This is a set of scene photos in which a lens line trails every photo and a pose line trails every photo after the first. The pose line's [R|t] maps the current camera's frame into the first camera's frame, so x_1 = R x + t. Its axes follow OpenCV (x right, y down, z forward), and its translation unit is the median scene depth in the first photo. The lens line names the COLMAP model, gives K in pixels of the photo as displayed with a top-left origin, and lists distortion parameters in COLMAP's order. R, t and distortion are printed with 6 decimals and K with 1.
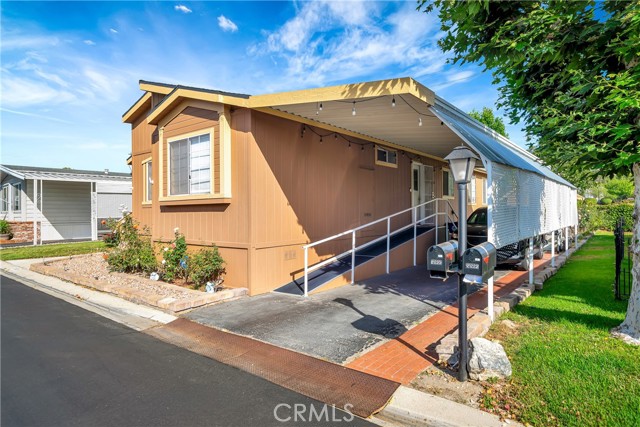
lens RADIAL K [[369.1, 0, 320.6], [0, 369.1, 199.7], [0, 0, 1]] dist [-0.000465, 0.000683]
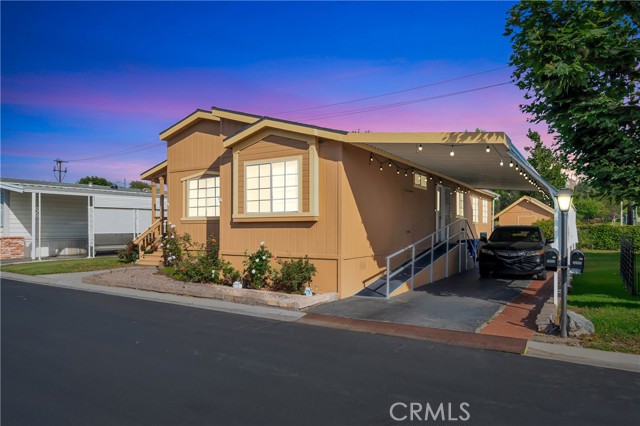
lens RADIAL K [[414.9, 0, 302.4], [0, 414.9, 215.2], [0, 0, 1]] dist [0.002054, 0.002275]
pose [[0.995415, 0.011908, 0.094909, -0.386556], [-0.011799, 0.999929, -0.001709, -0.005313], [-0.094923, 0.000581, 0.995484, -0.282490]]
